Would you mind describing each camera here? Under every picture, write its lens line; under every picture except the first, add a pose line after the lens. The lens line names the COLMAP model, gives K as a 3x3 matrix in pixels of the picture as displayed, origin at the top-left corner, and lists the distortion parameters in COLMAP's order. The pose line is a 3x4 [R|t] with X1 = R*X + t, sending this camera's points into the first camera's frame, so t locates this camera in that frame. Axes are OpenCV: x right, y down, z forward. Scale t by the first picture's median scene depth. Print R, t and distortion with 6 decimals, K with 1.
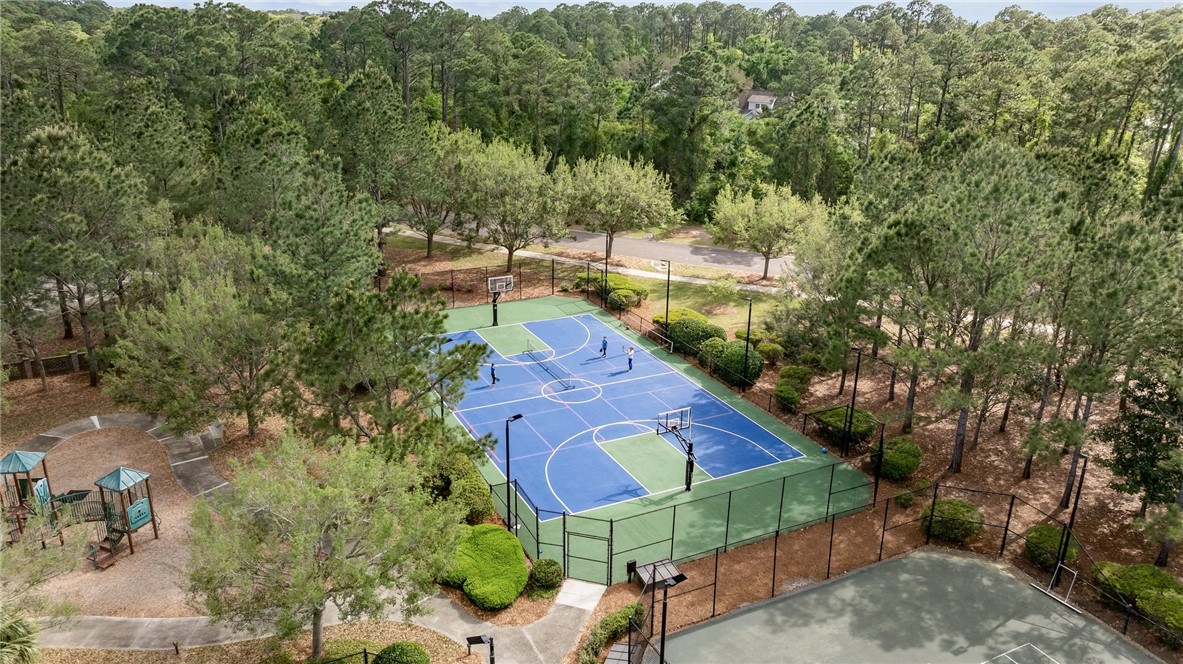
lens RADIAL K [[833.7, 0, 593.0], [0, 833.7, 329.0], [0, 0, 1]] dist [-0.038320, 0.000901]
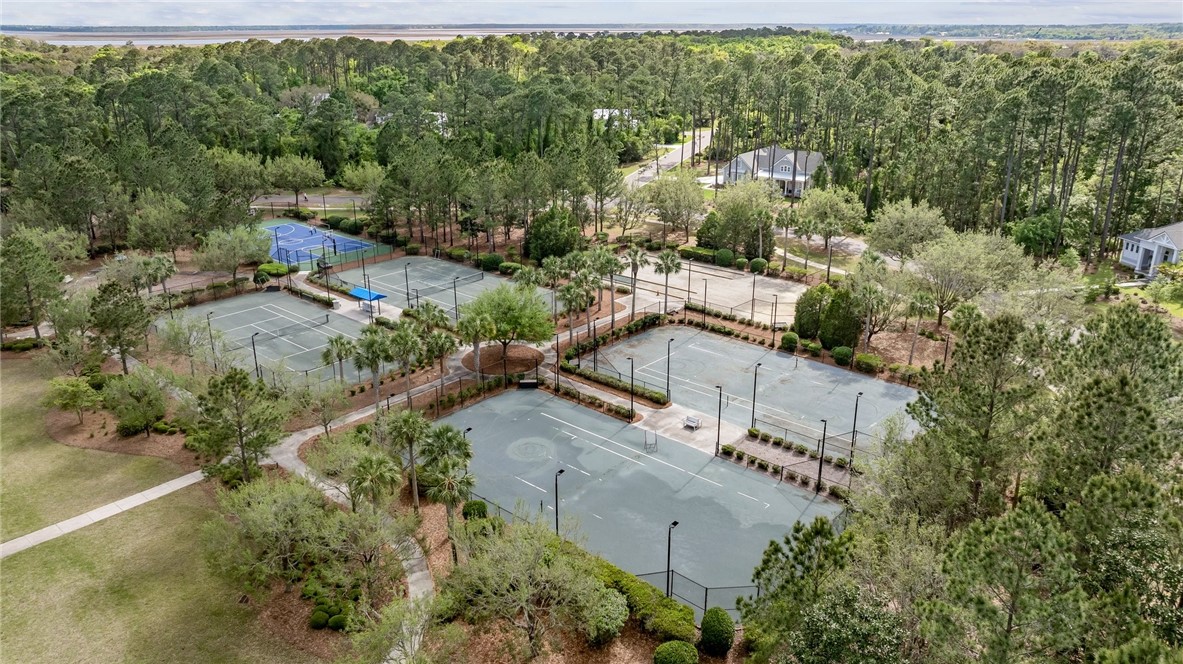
lens RADIAL K [[833.7, 0, 588.1], [0, 833.7, 332.4], [0, 0, 1]] dist [-0.038320, 0.000901]
pose [[0.928941, -0.144282, 0.340957, -0.051244], [0.142591, 0.989322, 0.030158, 0.239280], [-0.341667, 0.020602, 0.939595, -1.033820]]
